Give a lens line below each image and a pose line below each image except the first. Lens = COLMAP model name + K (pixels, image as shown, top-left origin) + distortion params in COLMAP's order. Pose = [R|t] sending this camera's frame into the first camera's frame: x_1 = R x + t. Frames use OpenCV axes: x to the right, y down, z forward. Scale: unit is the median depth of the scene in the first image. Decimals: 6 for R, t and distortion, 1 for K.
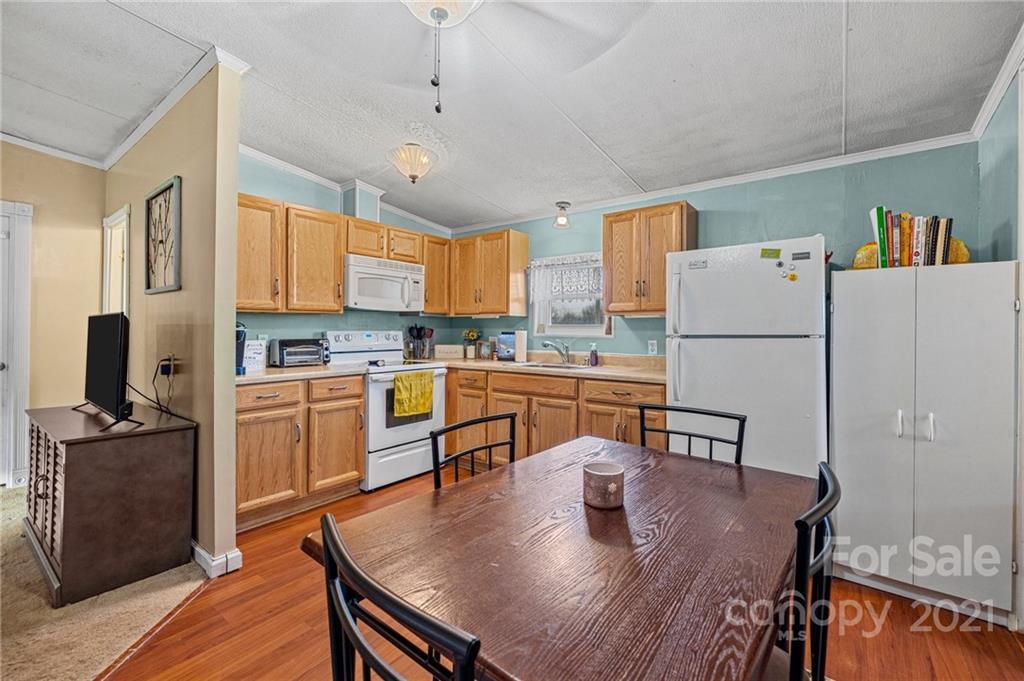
lens RADIAL K [[431.9, 0, 510.1], [0, 431.9, 331.1], [0, 0, 1]] dist [-0.002242, -0.000286]
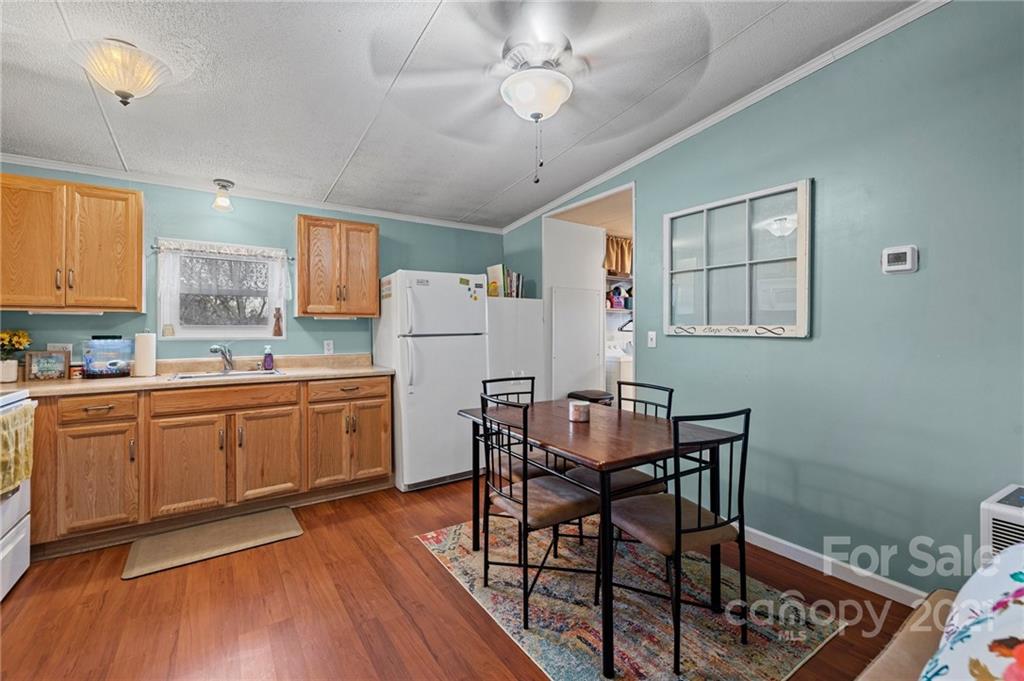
lens RADIAL K [[431.9, 0, 510.1], [0, 431.9, 331.1], [0, 0, 1]] dist [-0.002242, -0.000286]
pose [[0.320311, -0.009284, 0.947267, -0.560129], [0.007455, 0.999946, 0.007280, -0.006334], [-0.947283, 0.004730, 0.320363, 0.225534]]
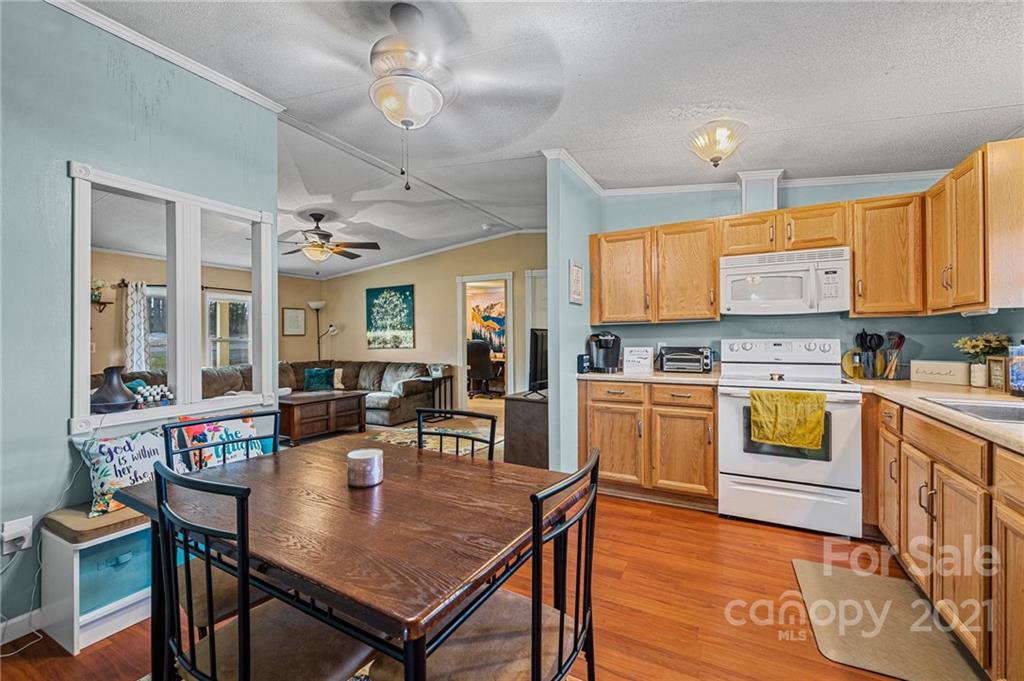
lens RADIAL K [[432.4, 0, 512.0], [0, 432.4, 340.5], [0, 0, 1]] dist [-0.002846, -0.000228]
pose [[0.161455, -0.000961, -0.986880, 0.484563], [0.001510, 0.999999, -0.000727, 0.002698], [0.986879, -0.001373, 0.161456, 0.402162]]
